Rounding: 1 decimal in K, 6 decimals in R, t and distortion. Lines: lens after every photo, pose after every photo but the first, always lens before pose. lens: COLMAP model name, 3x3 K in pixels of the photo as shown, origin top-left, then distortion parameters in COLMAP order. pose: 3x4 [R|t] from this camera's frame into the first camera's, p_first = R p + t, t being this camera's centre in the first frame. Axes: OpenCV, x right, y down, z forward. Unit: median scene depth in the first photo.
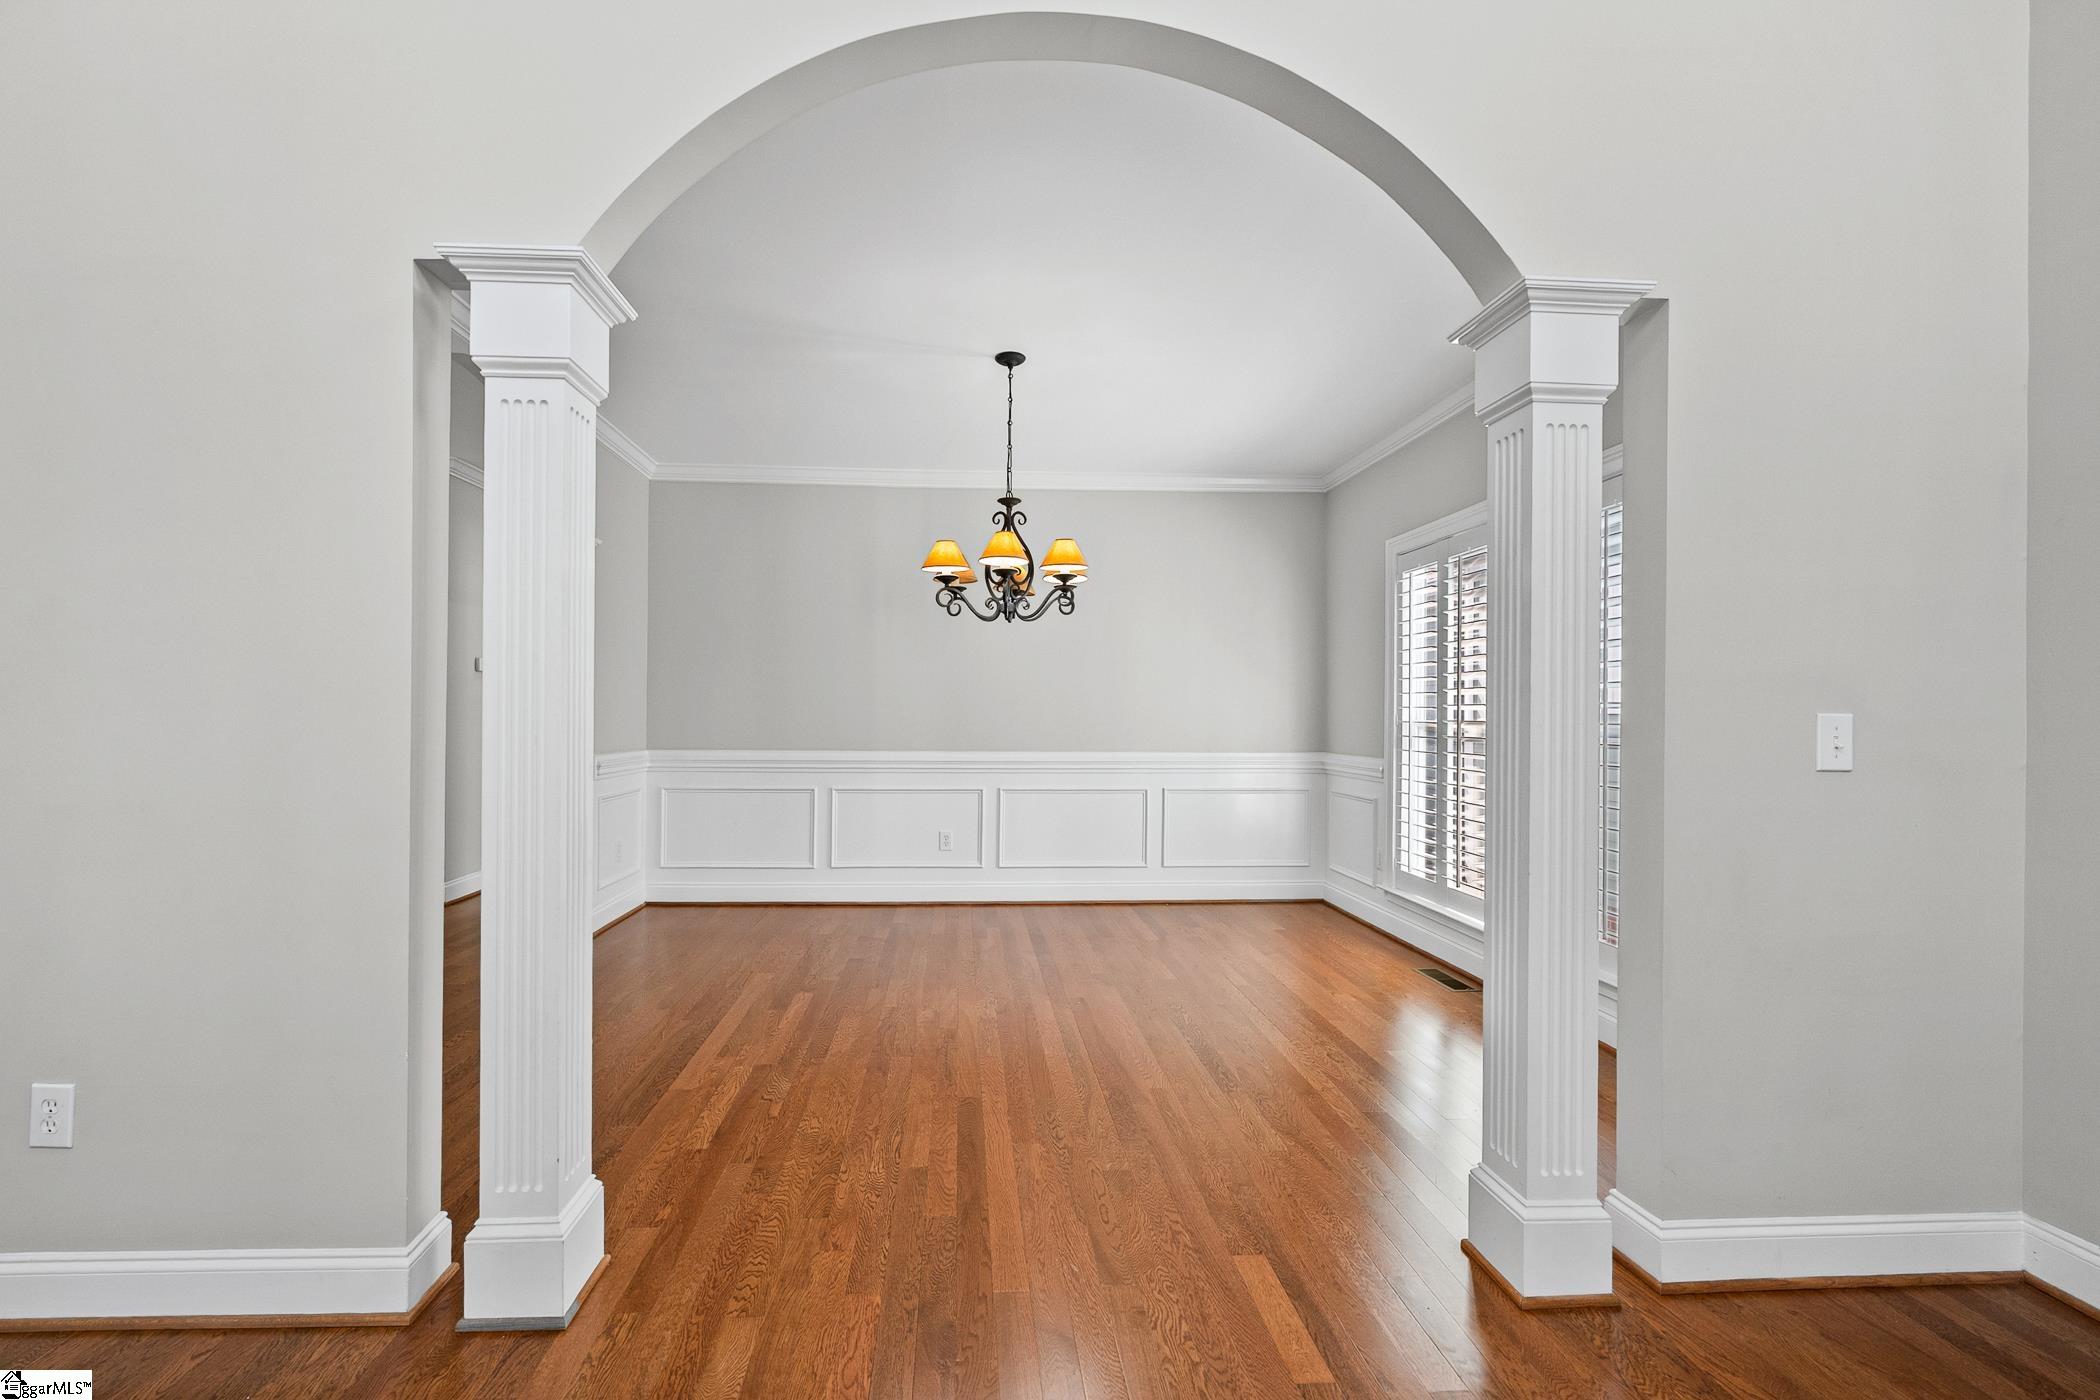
lens RADIAL K [[843.1, 0, 1004.6], [0, 843.1, 706.5], [0, 0, 1]] dist [-0.000573, 0.000925]
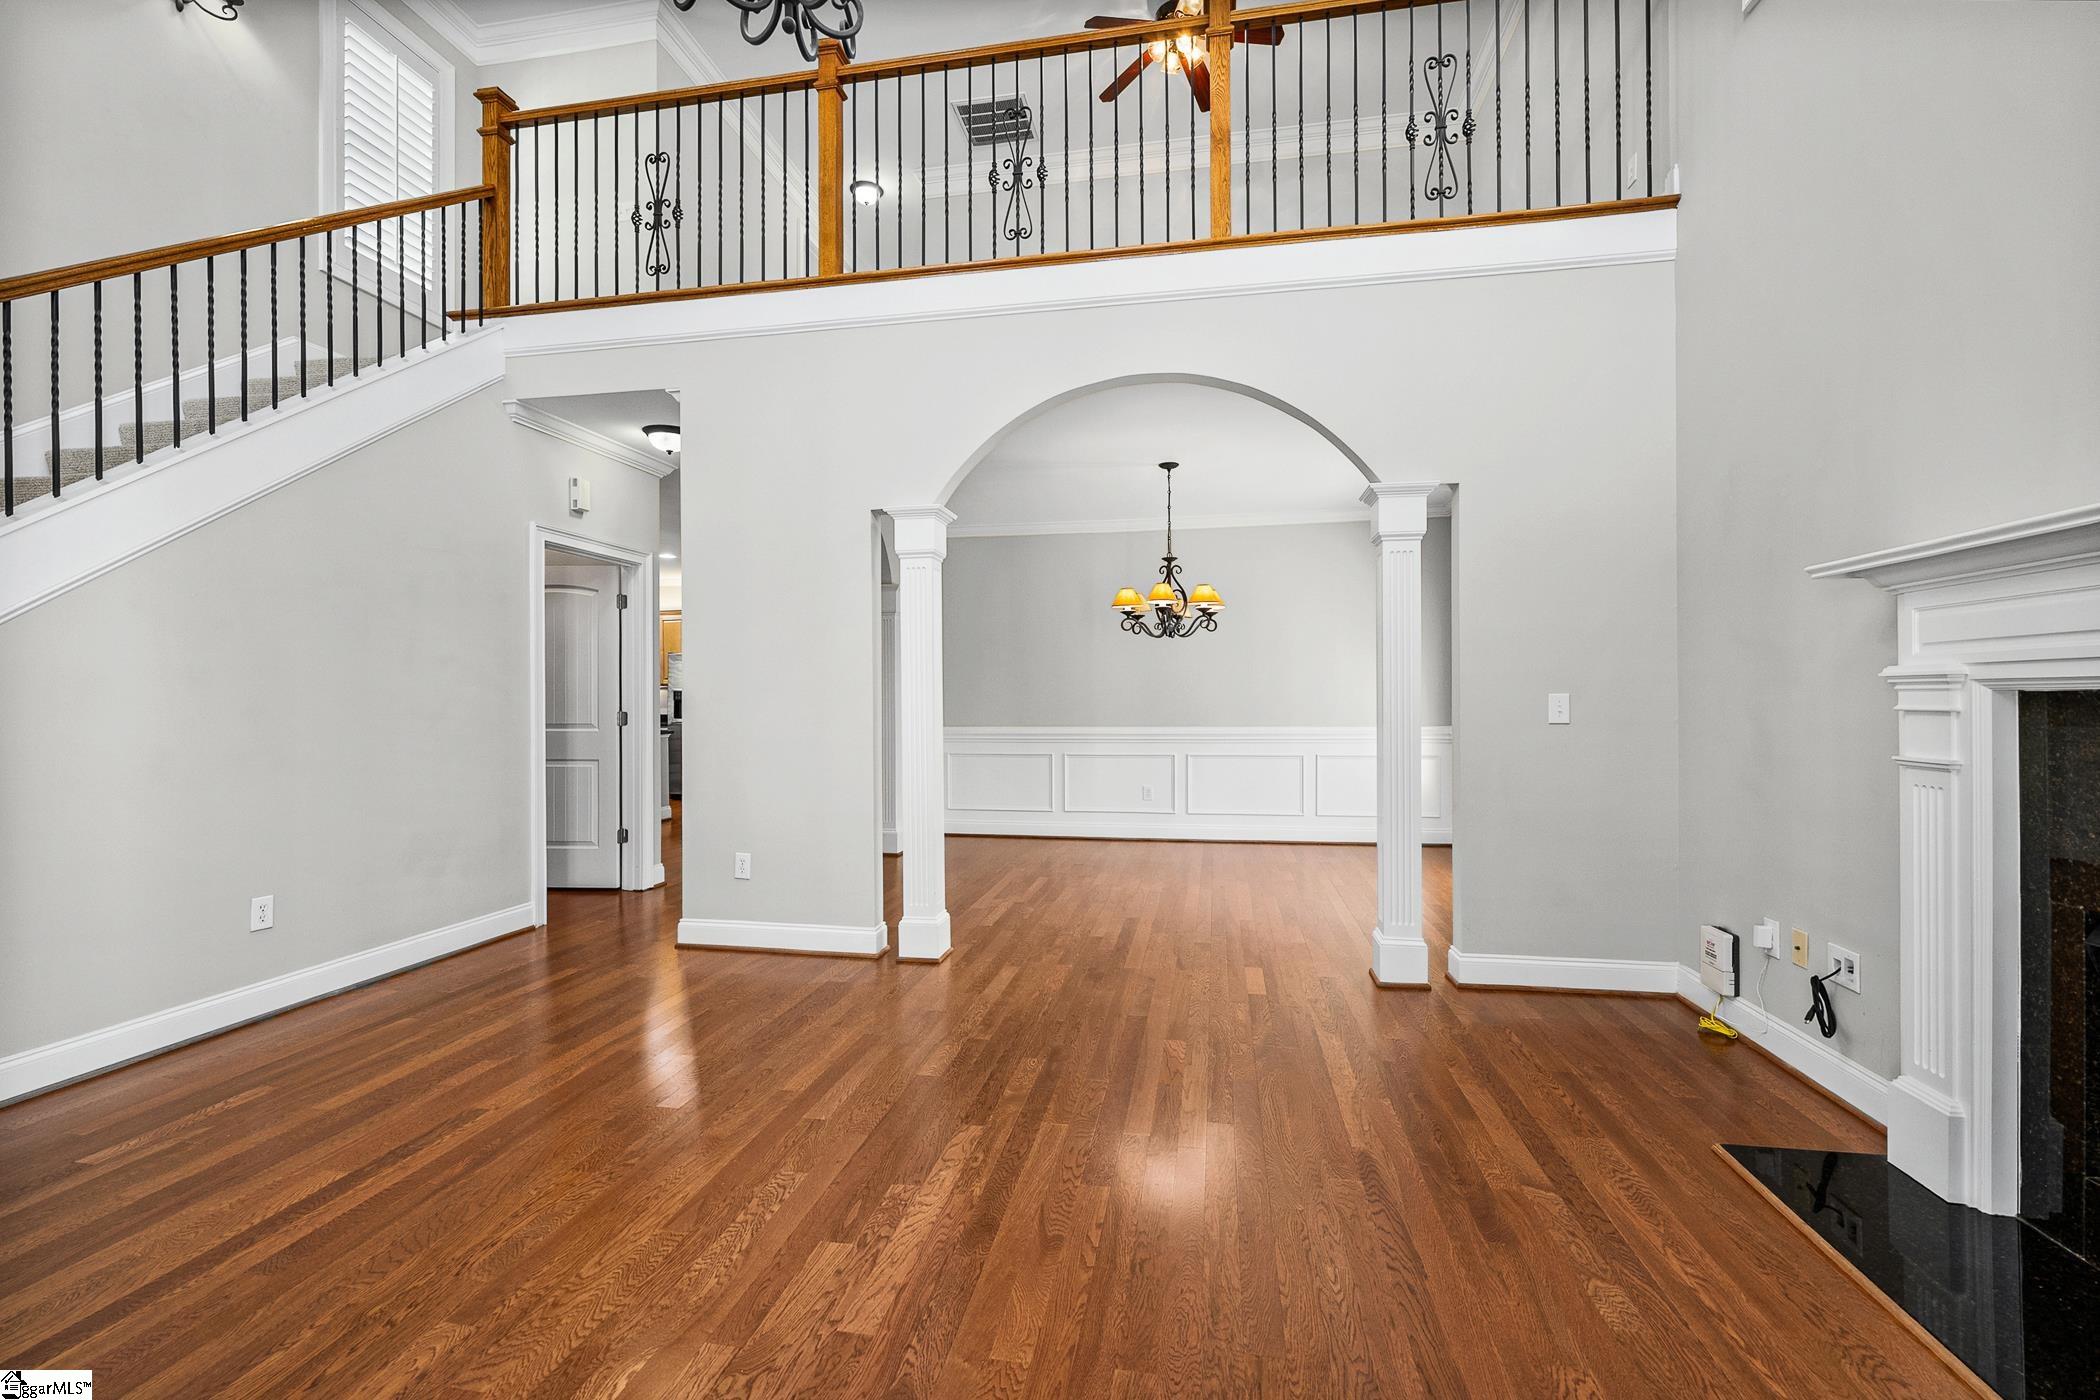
lens RADIAL K [[878.7, 0, 1062.1], [0, 878.7, 697.6], [0, 0, 1]] dist [-0.000591, 0.000211]
pose [[0.974691, -0.013191, -0.223165, 0.227670], [0.014626, 0.999882, 0.004777, -0.005812], [0.223076, -0.007920, 0.974769, -0.805487]]
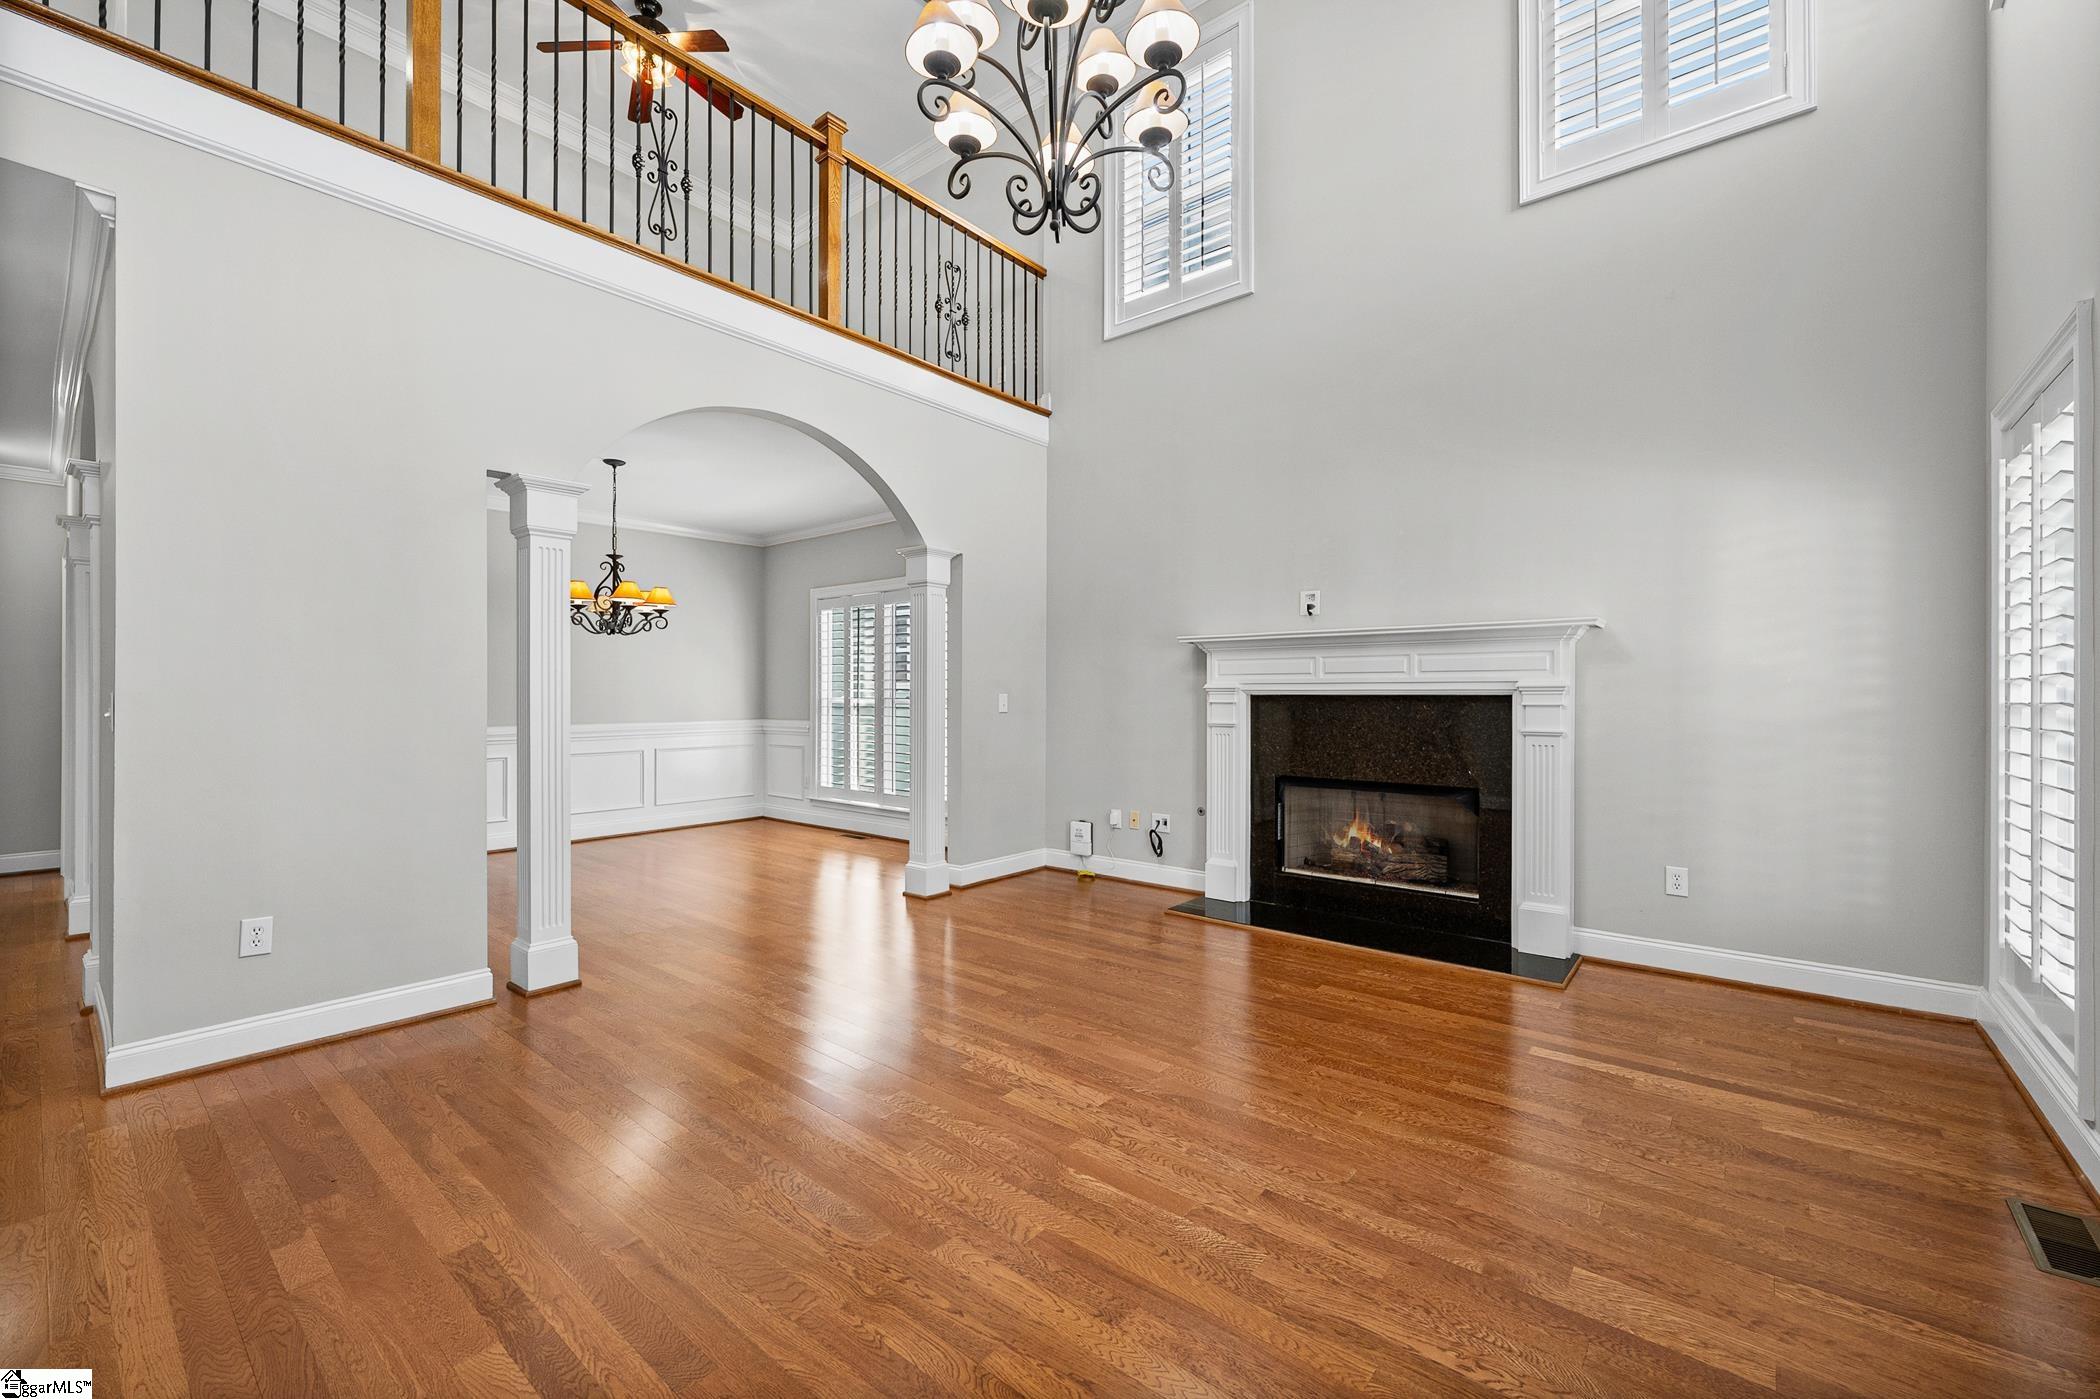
lens RADIAL K [[843.1, 0, 1040.6], [0, 843.1, 695.5], [0, 0, 1]] dist [-0.000573, 0.000925]
pose [[0.683408, -0.008701, 0.729985, -0.794559], [-0.000942, 0.999918, 0.012800, -0.017559], [-0.730036, -0.009435, 0.683343, -0.817880]]
